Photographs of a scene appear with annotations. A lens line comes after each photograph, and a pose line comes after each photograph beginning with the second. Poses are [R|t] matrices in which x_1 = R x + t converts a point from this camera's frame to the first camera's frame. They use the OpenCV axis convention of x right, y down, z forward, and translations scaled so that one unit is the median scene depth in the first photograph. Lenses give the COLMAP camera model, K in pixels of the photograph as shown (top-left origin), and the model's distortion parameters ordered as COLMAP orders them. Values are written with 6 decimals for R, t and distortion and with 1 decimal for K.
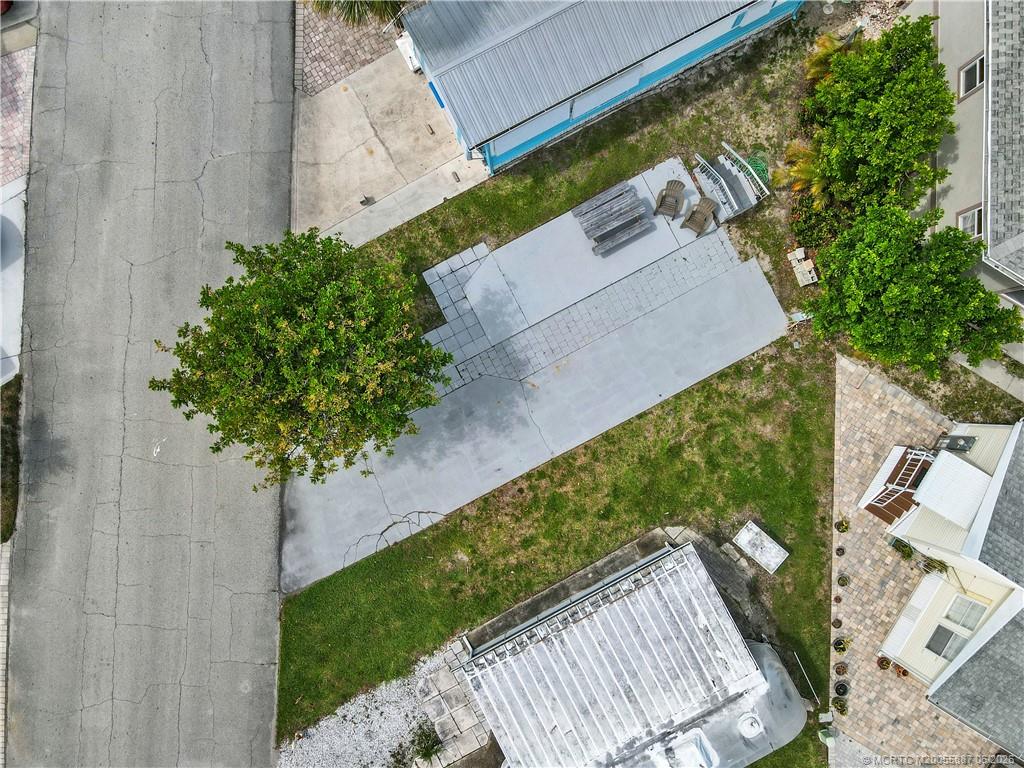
lens RADIAL K [[765.9, 0, 512.0], [0, 765.9, 384.0], [0, 0, 1]] dist [-0.009631, 0.033775]
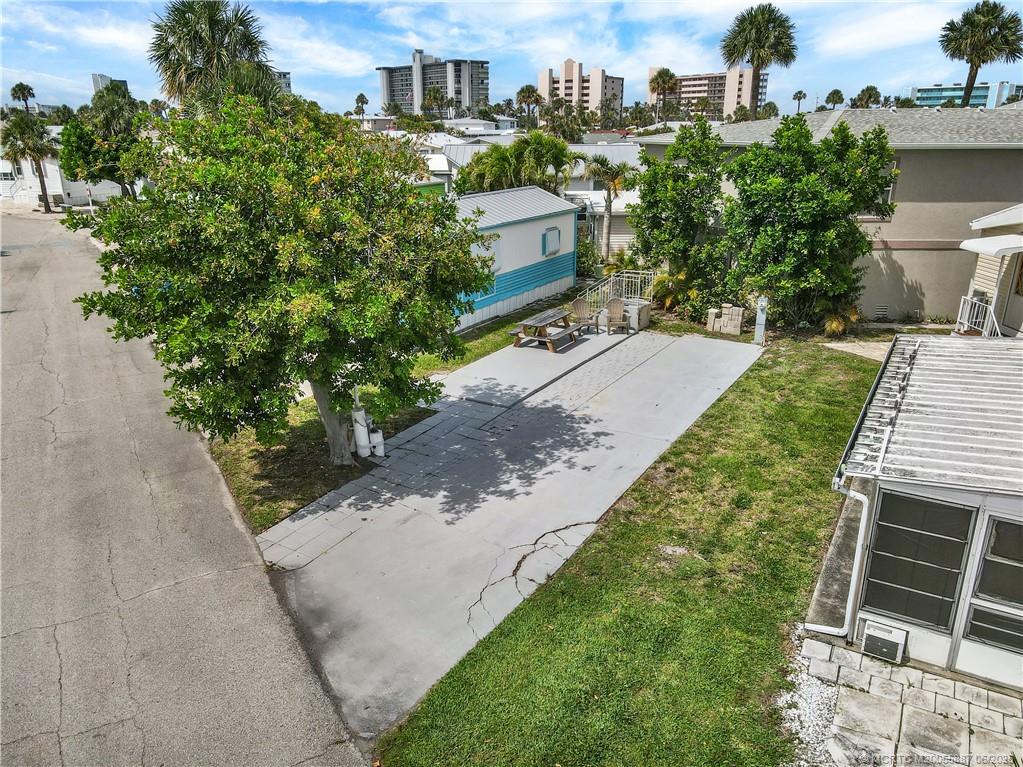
lens RADIAL K [[765.1, 0, 511.5], [0, 765.1, 383.5], [0, 0, 1]] dist [-0.009631, 0.033775]
pose [[0.852559, -0.170116, 0.494170, -0.388763], [0.522575, 0.291328, -0.801276, 0.544401], [-0.007656, 0.941376, 0.337273, 0.725988]]
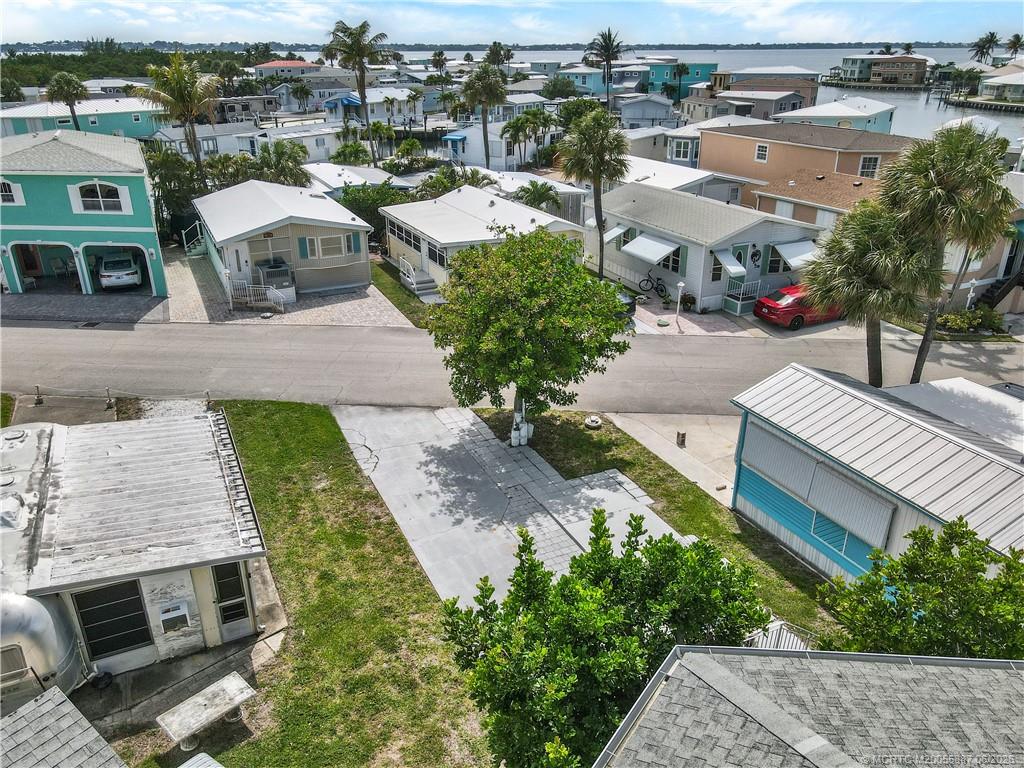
lens RADIAL K [[765.9, 0, 512.0], [0, 765.9, 384.0], [0, 0, 1]] dist [-0.009631, 0.033775]
pose [[-0.046385, 0.400337, -0.915193, 0.752236], [-0.998735, -0.000800, 0.050270, -0.060858], [0.019393, 0.916368, 0.399868, 0.505059]]
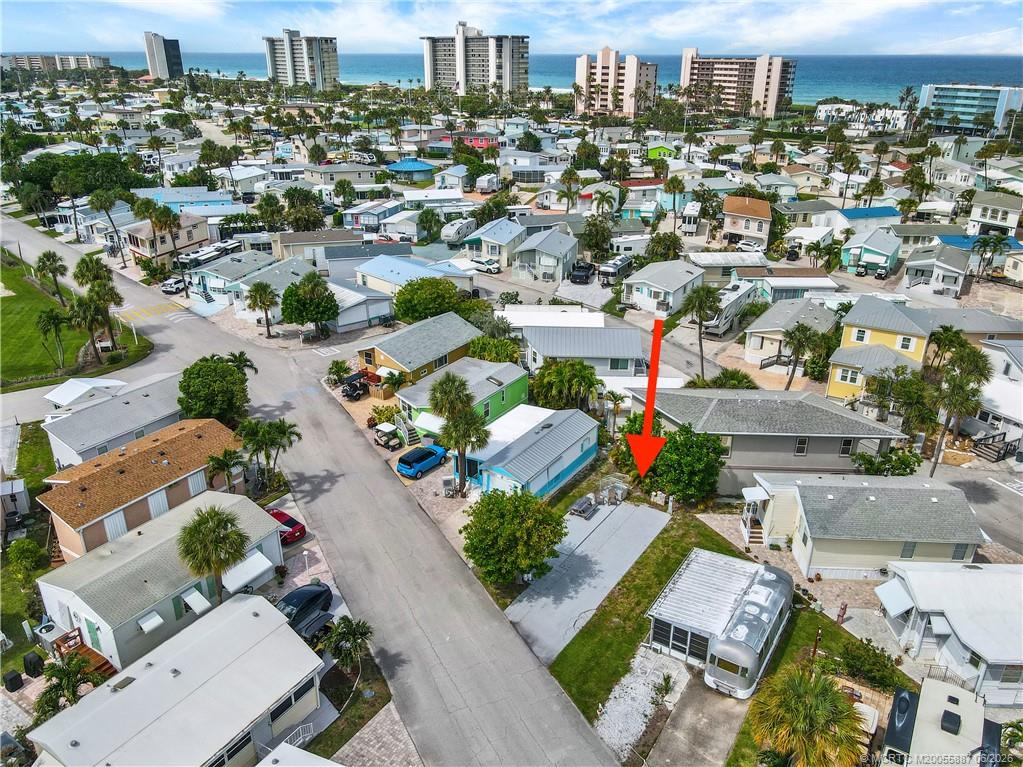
lens RADIAL K [[765.1, 0, 511.5], [0, 765.1, 383.5], [0, 0, 1]] dist [-0.009631, 0.033775]
pose [[0.873913, -0.190811, 0.447064, -1.039320], [0.485930, 0.365920, -0.793710, 1.406366], [-0.012141, 0.910875, 0.412503, -0.329247]]
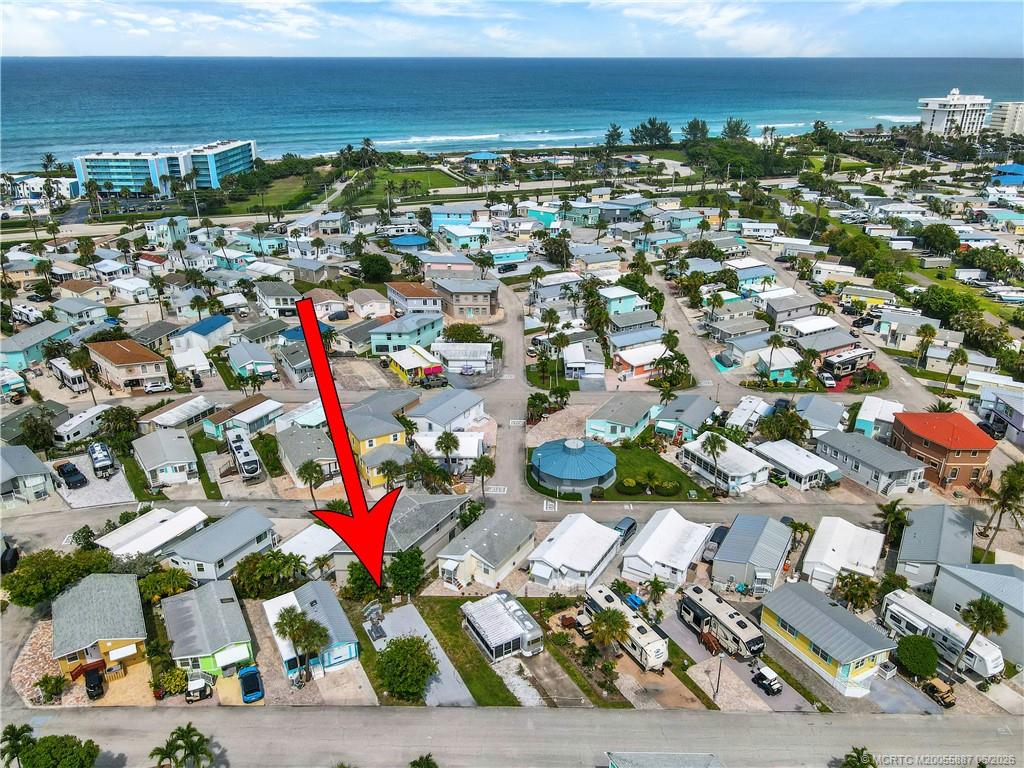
lens RADIAL K [[765.9, 0, 512.0], [0, 765.9, 384.0], [0, 0, 1]] dist [-0.009631, 0.033775]
pose [[-0.013013, -0.393026, 0.919435, -2.774145], [0.999726, 0.012803, 0.019622, 0.344465], [-0.019483, 0.919438, 0.392751, -1.556862]]
